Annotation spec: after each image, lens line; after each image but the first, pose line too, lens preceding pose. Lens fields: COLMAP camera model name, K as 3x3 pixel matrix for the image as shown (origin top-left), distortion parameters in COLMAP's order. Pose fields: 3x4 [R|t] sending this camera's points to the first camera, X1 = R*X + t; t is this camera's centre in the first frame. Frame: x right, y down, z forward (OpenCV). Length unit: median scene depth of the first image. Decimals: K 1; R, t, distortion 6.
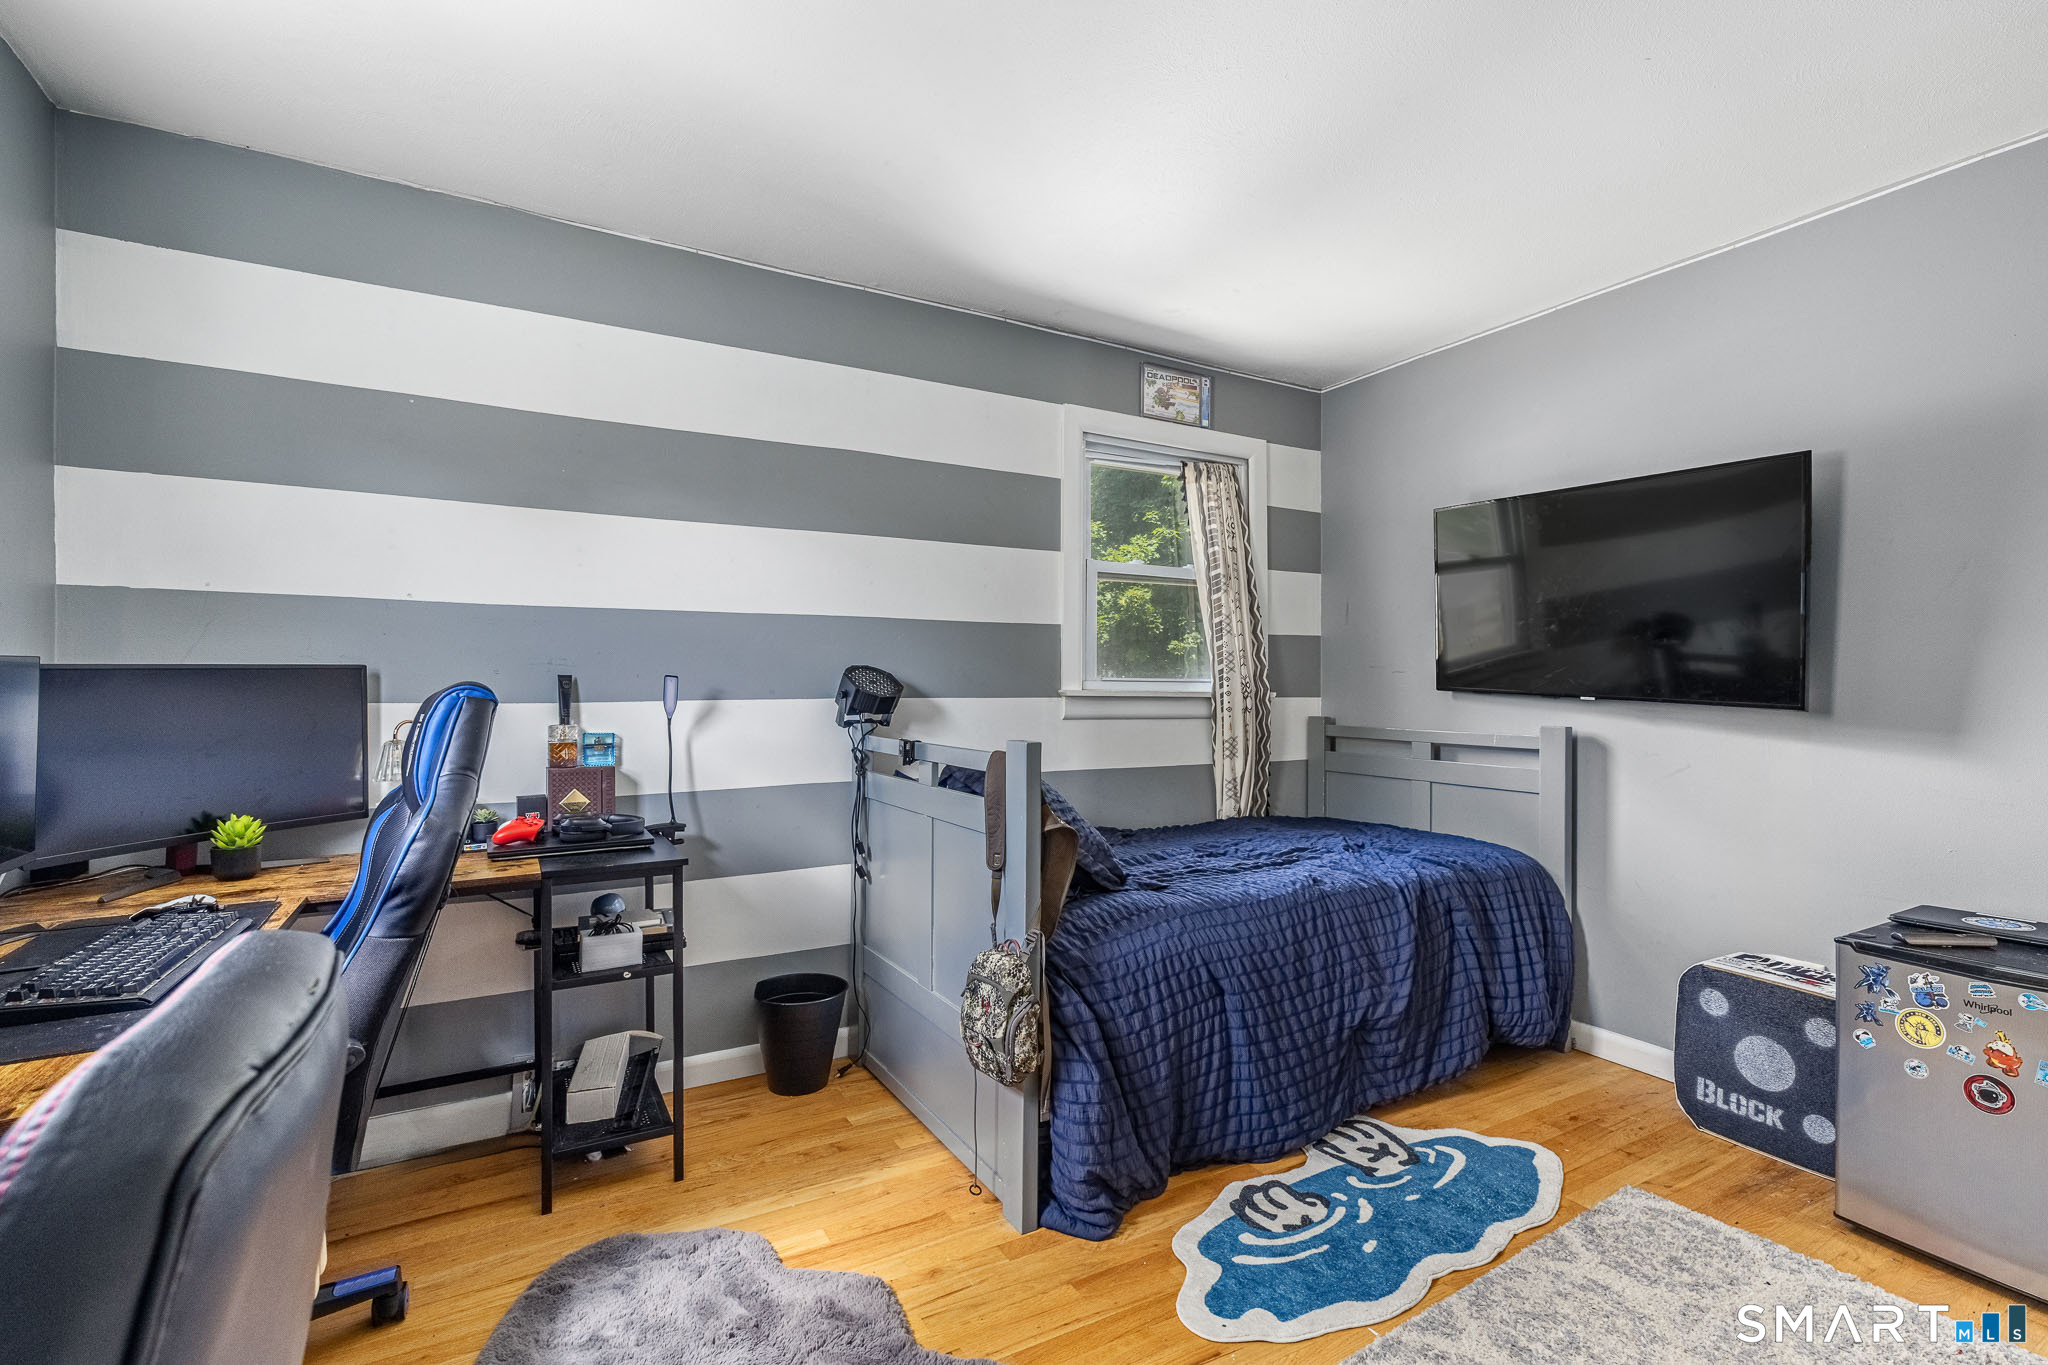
lens RADIAL K [[925.7, 0, 1034.5], [0, 925.7, 675.6], [0, 0, 1]] dist [-0.005807, -0.000056]
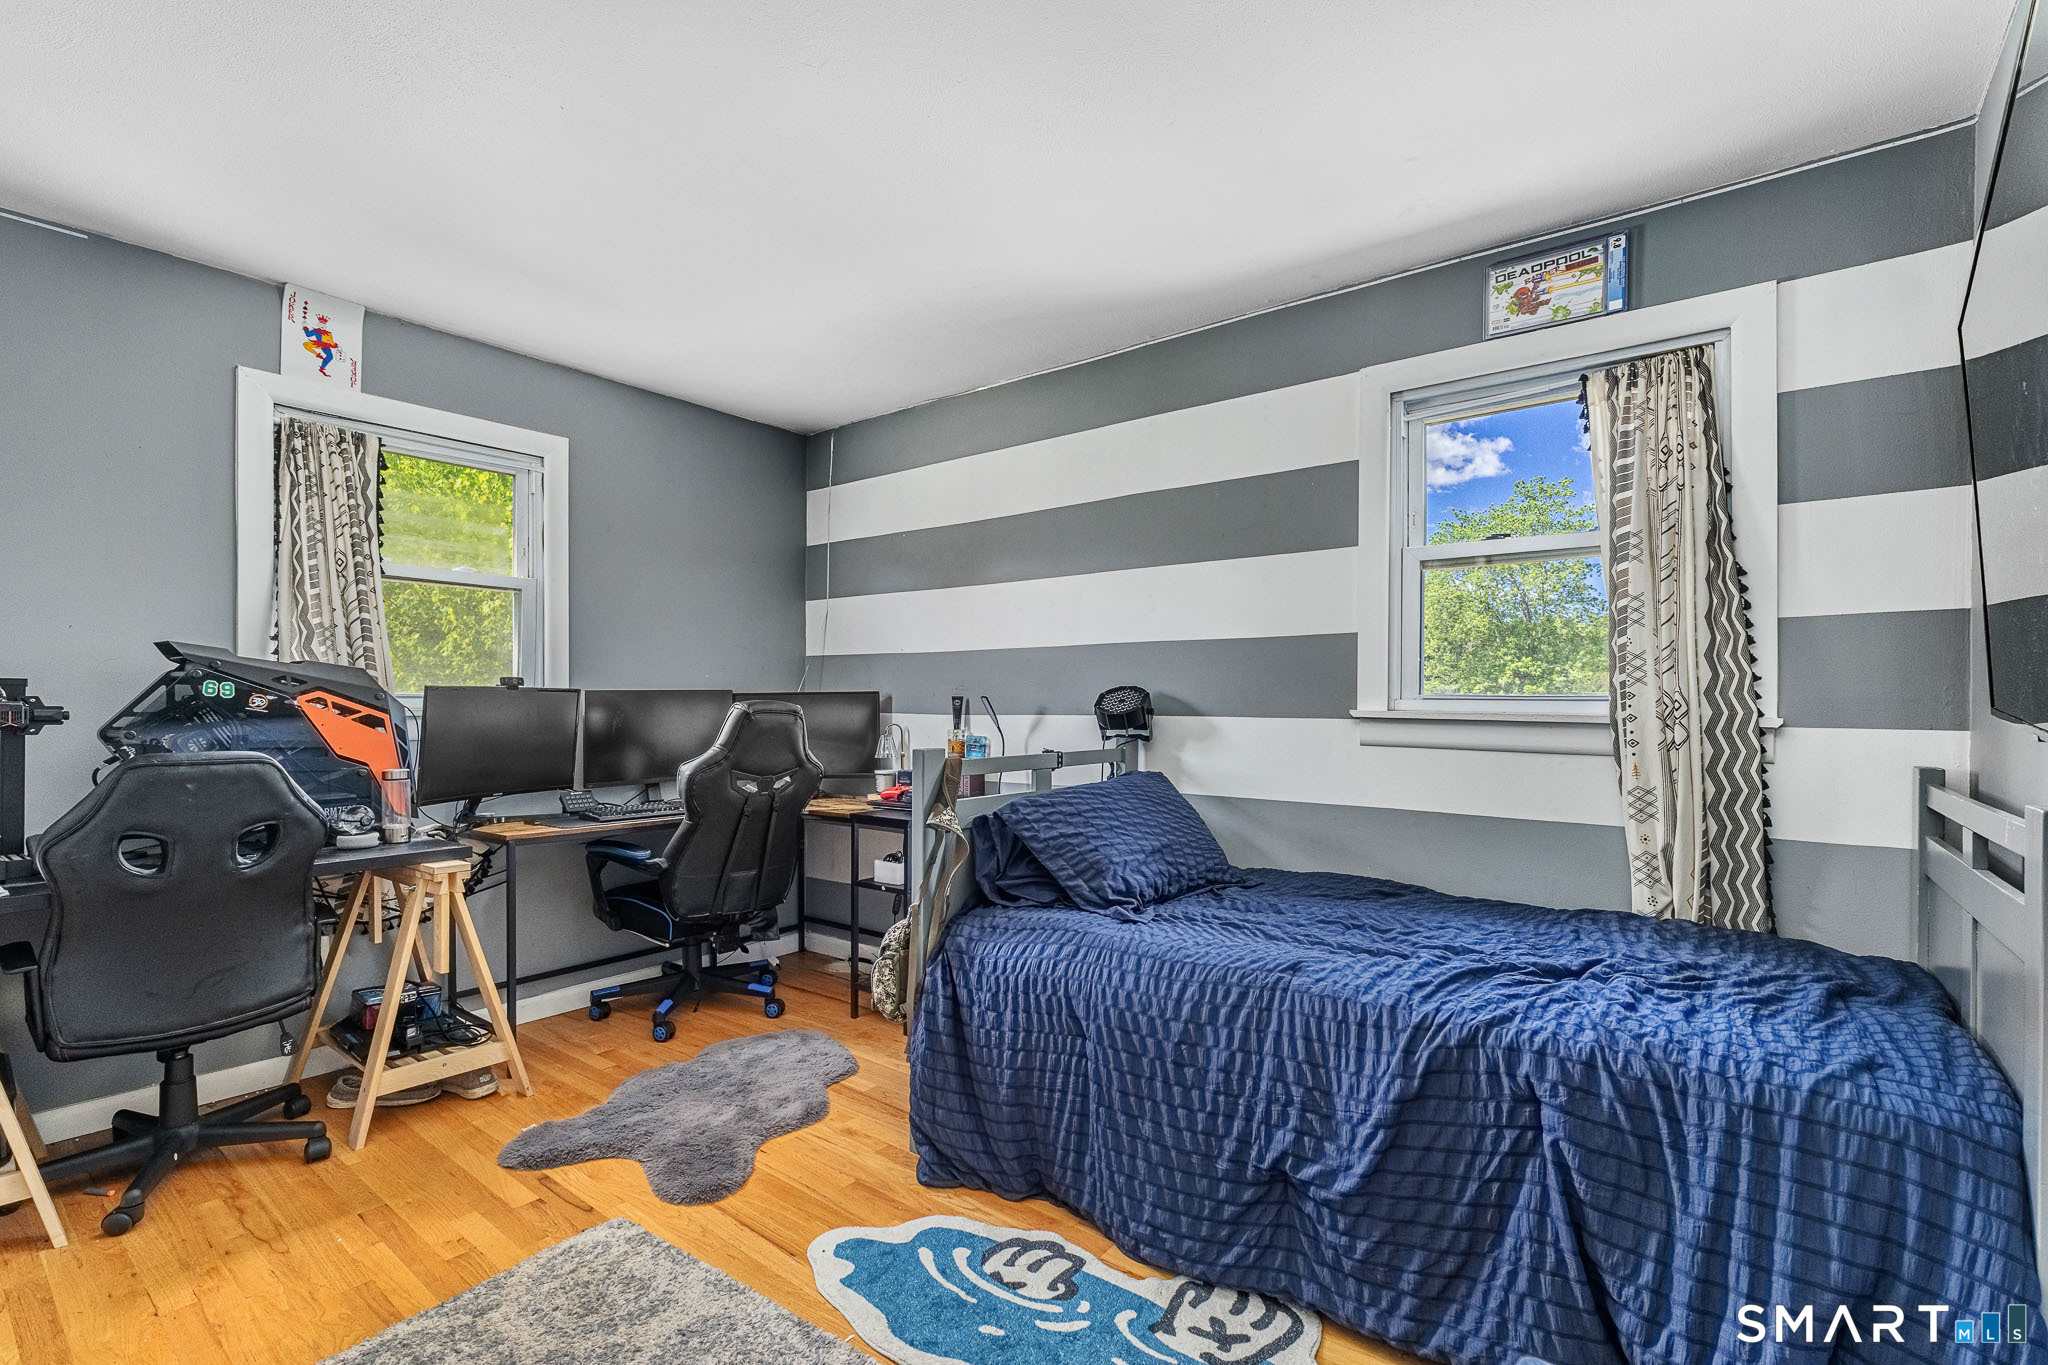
lens RADIAL K [[925.7, 0, 1030.4], [0, 925.7, 703.3], [0, 0, 1]] dist [-0.005807, -0.000056]
pose [[0.375984, -0.001884, -0.926624, 0.928449], [0.002694, 0.999996, -0.000940, 0.012066], [0.926622, -0.002143, 0.375988, 0.542761]]
